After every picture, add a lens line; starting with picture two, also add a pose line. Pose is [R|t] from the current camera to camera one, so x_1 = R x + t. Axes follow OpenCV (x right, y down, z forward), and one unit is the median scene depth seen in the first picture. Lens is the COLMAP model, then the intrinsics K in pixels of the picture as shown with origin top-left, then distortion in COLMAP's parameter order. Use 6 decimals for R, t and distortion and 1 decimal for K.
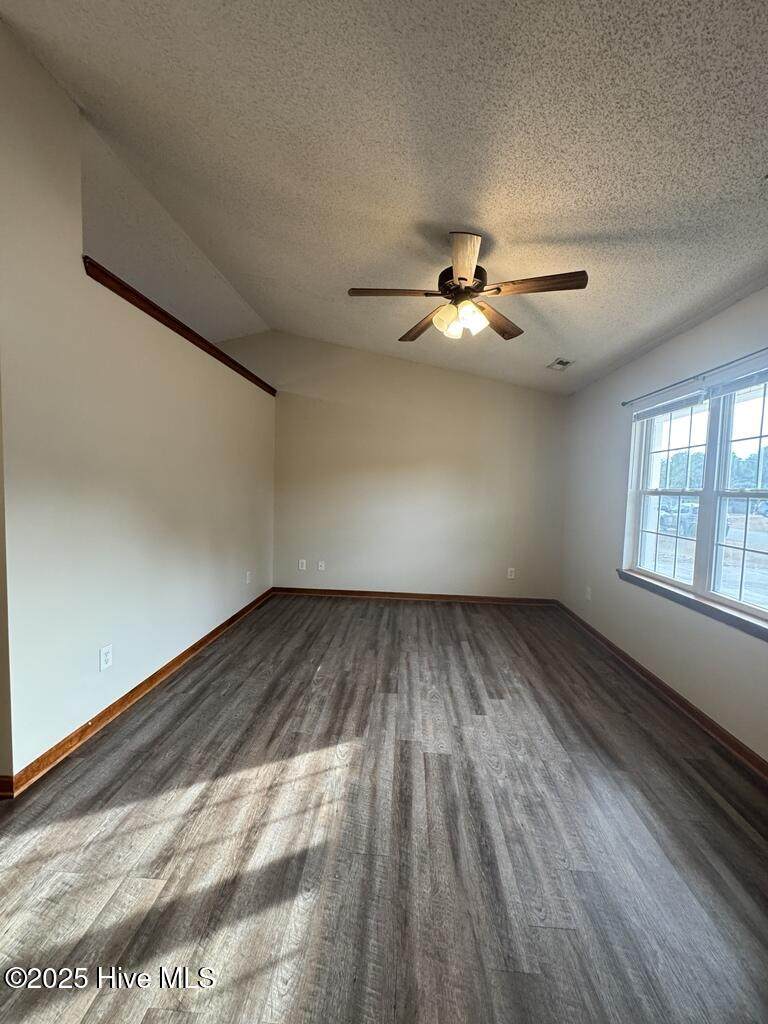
lens RADIAL K [[408.7, 0, 383.2], [0, 408.7, 511.8], [0, 0, 1]] dist [-0.002453, -0.000345]
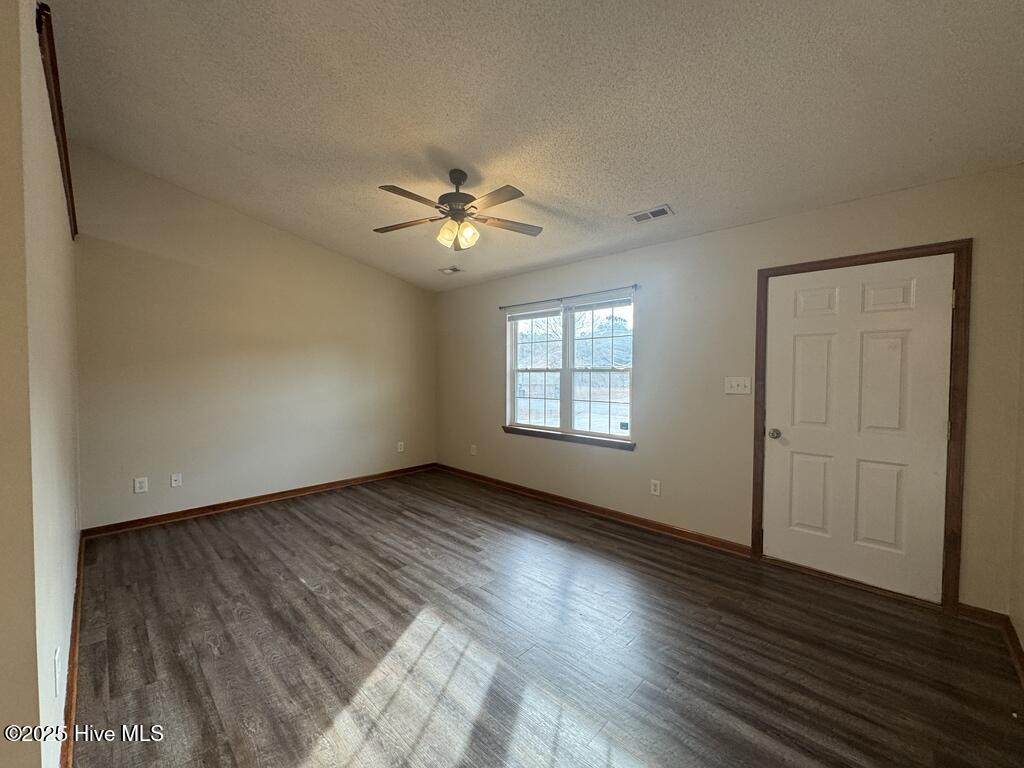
lens RADIAL K [[408.7, 0, 511.7], [0, 408.7, 382.2], [0, 0, 1]] dist [-0.002453, -0.000345]
pose [[0.649513, -0.047392, 0.758872, -0.625961], [0.066547, 0.997769, 0.005354, -0.019025], [-0.757432, 0.047023, 0.651218, 0.088383]]
